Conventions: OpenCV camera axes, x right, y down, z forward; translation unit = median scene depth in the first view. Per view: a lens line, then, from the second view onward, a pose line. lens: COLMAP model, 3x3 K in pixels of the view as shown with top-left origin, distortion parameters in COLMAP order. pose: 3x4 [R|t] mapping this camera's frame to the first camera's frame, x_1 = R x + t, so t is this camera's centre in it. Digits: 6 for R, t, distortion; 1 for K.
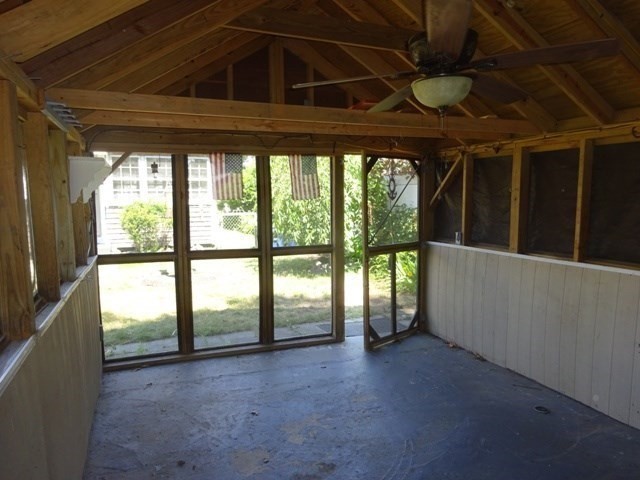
lens RADIAL K [[469.7, 0, 320.0], [0, 469.7, 240.0], [0, 0, 1]] dist [-0.004015, 0.001456]
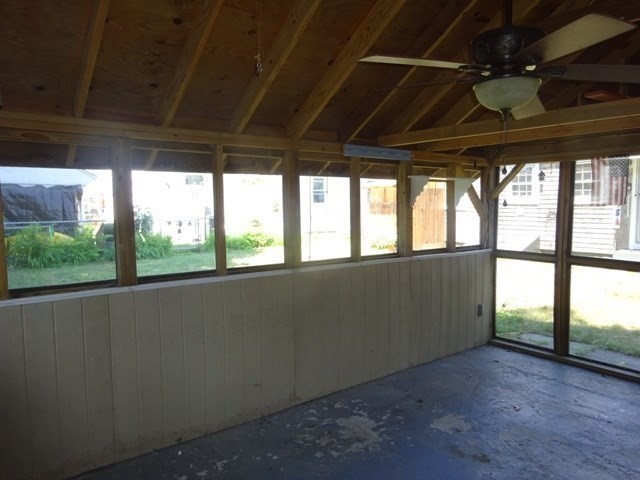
lens RADIAL K [[462.5, 0, 320.0], [0, 462.5, 240.0], [0, 0, 1]] dist [-0.009750, -0.004041]
pose [[0.296446, 0.083619, -0.951382, 0.566884], [-0.091007, 0.994100, 0.059016, -0.022290], [0.950704, 0.069087, 0.302307, 0.202014]]
